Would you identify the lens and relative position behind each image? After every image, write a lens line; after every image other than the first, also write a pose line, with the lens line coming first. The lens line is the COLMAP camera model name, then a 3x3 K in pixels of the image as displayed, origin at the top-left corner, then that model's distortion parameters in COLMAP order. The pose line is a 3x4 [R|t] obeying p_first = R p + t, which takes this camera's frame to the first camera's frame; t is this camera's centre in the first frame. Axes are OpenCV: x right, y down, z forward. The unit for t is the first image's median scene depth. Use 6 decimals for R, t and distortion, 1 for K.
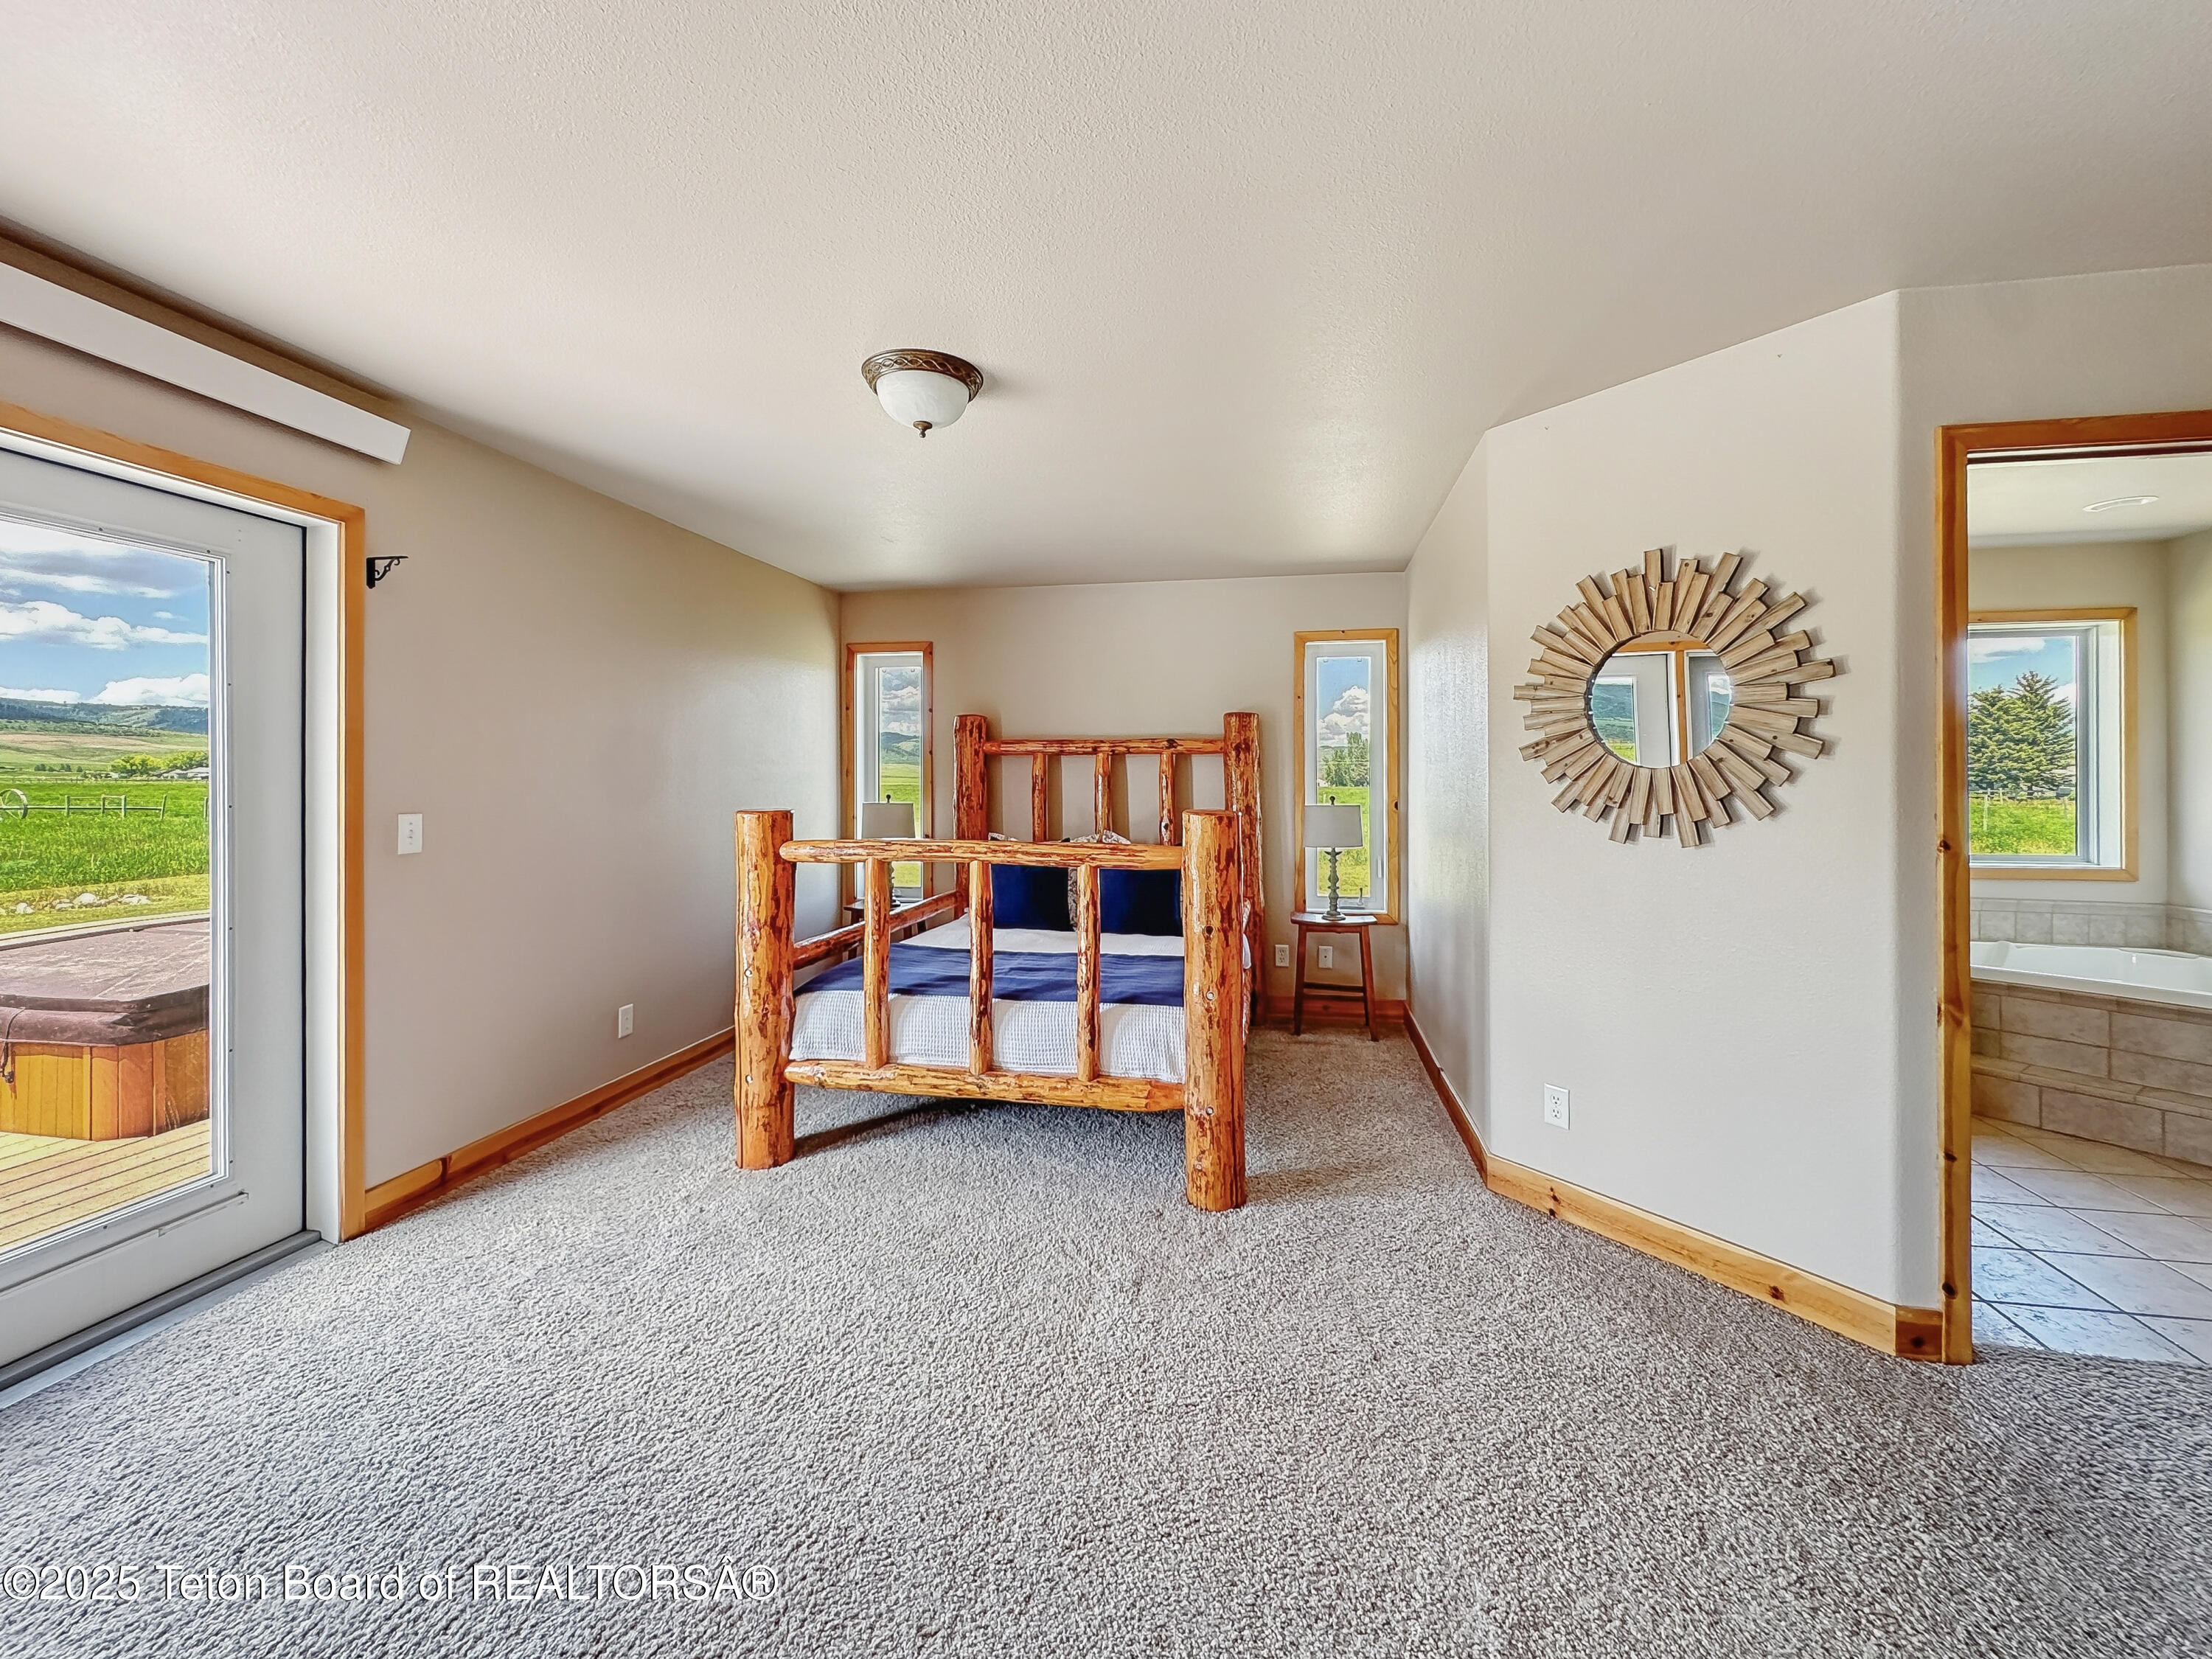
lens RADIAL K [[896.1, 0, 1107.7], [0, 896.1, 782.7], [0, 0, 1]] dist [0.000678, 0.000111]
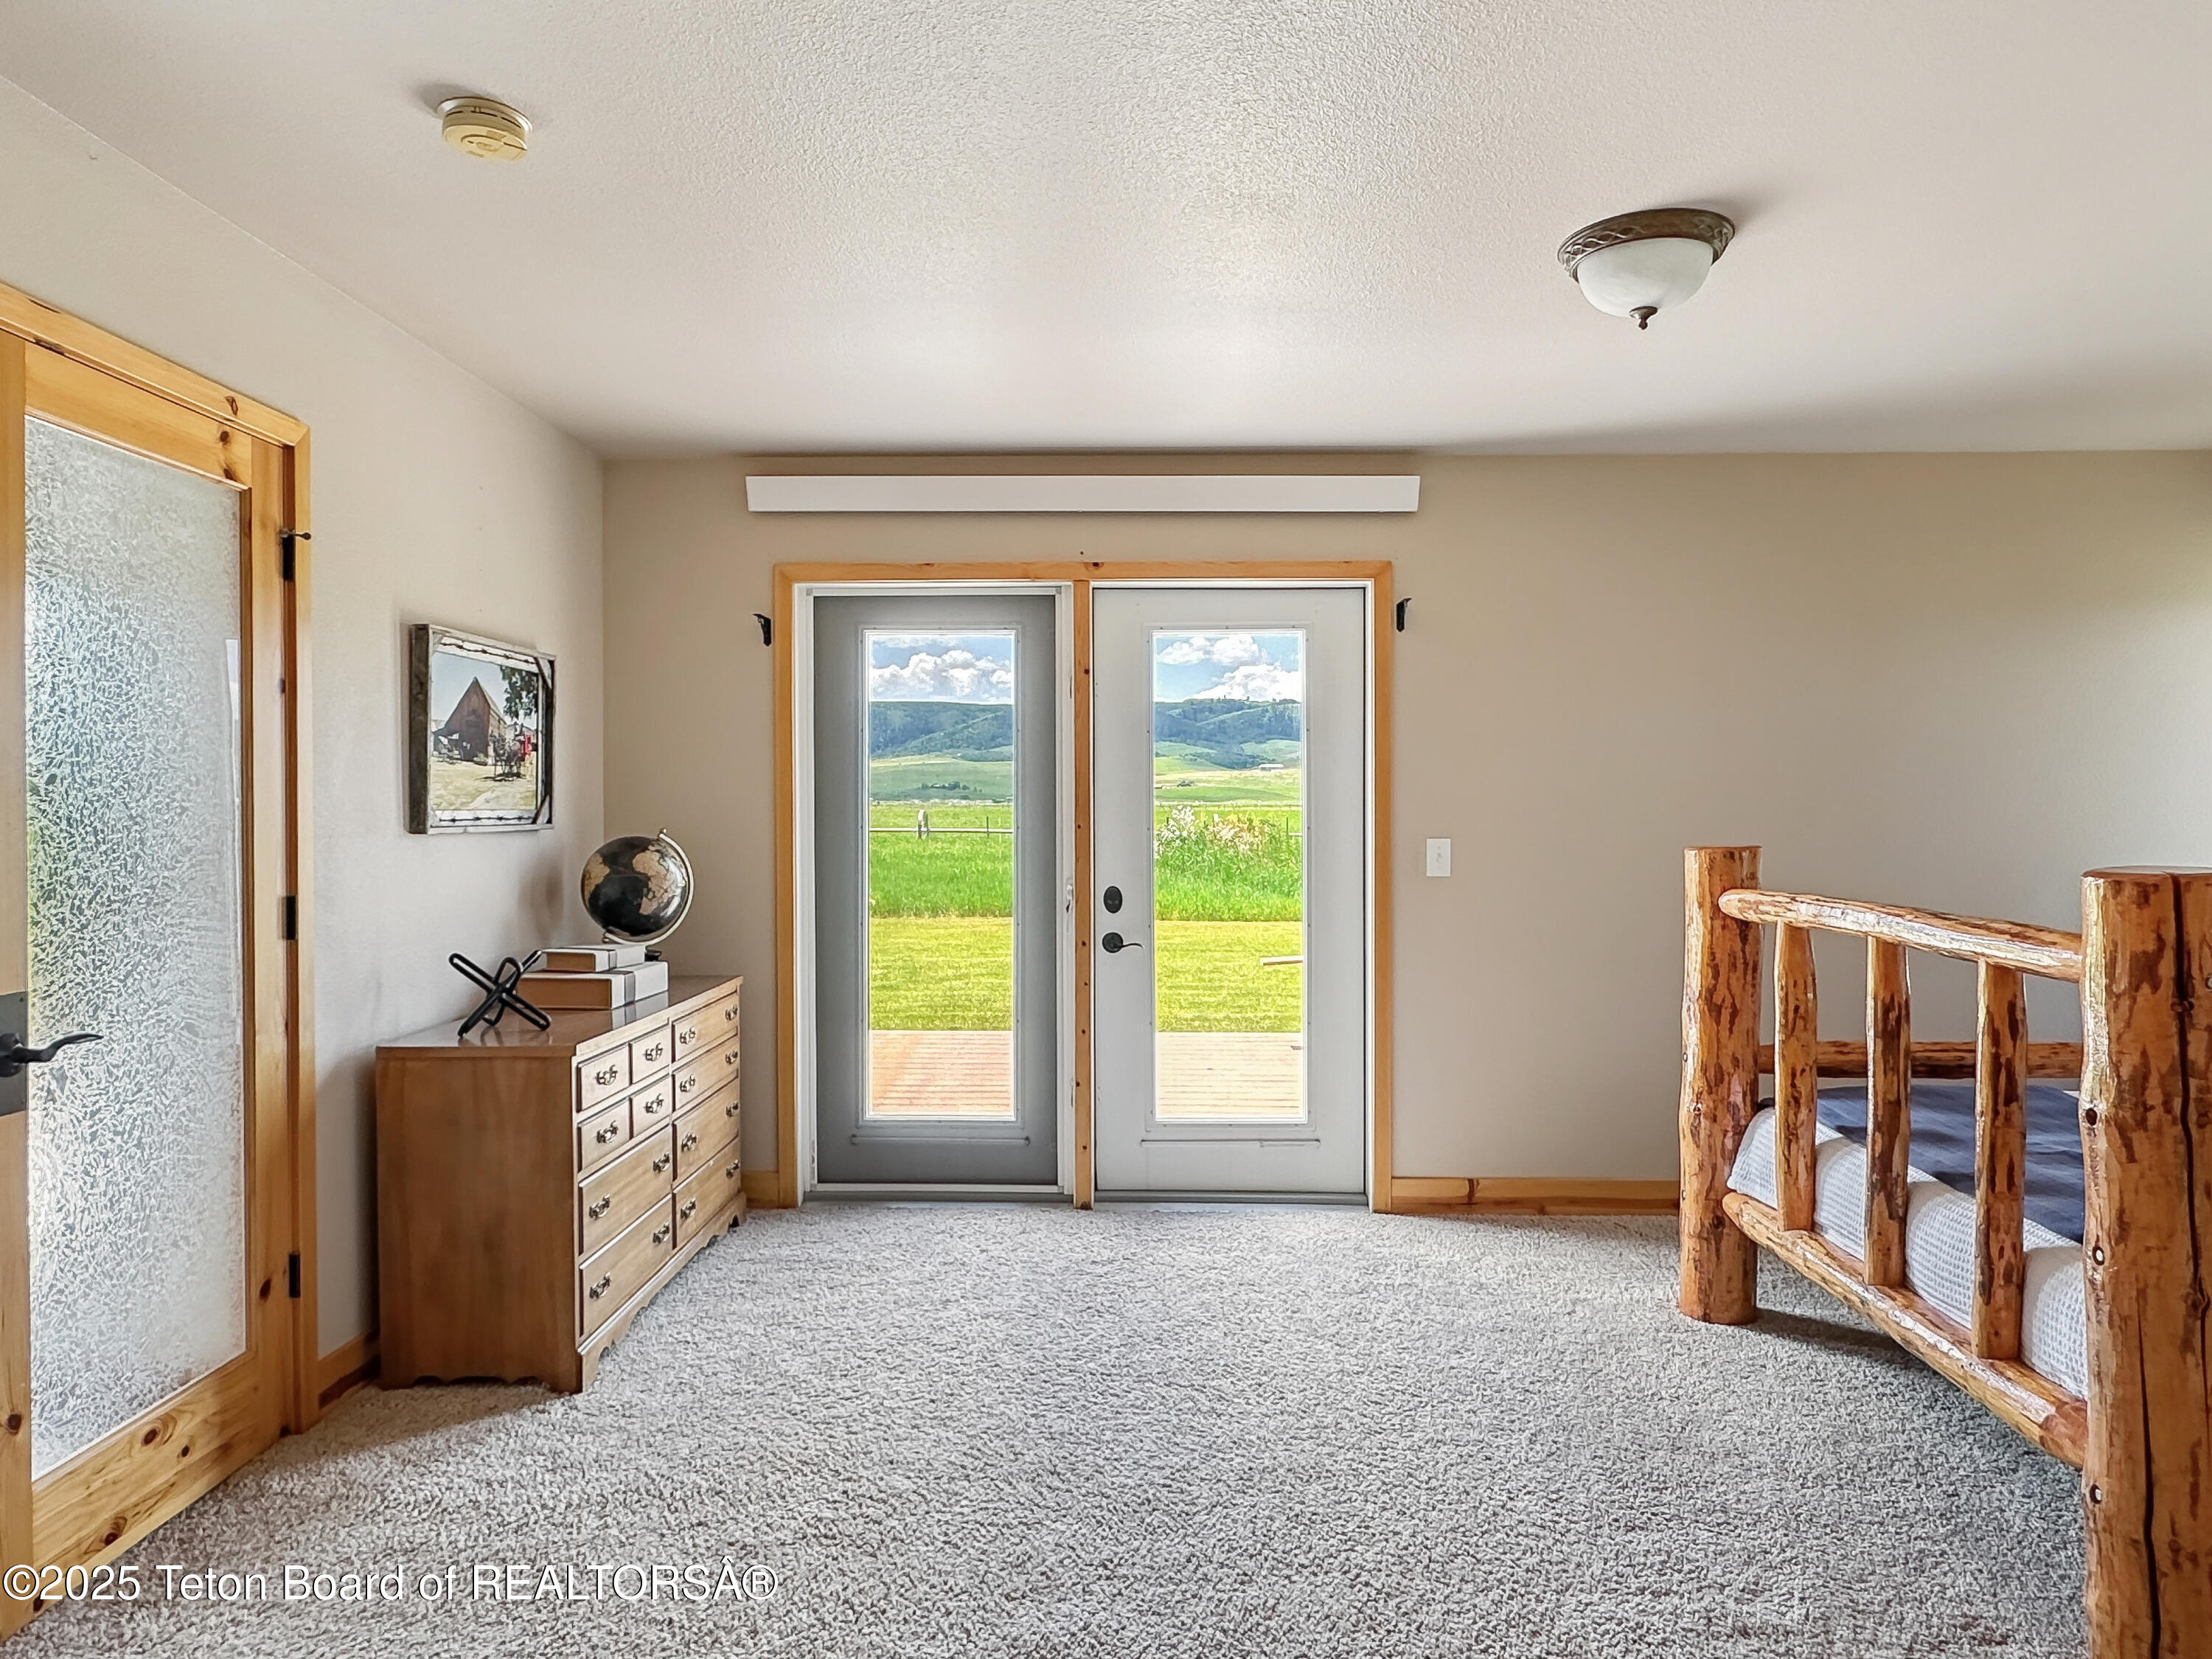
lens RADIAL K [[1357.7, 0, 1106.0], [0, 1357.7, 829.5], [0, 0, 1]] dist [-0.001116, -0.000704]
pose [[0.166654, 0.016513, -0.985877, 0.681697], [0.001218, 0.999856, 0.016953, -0.002622], [0.986015, -0.004027, 0.166610, 0.331173]]
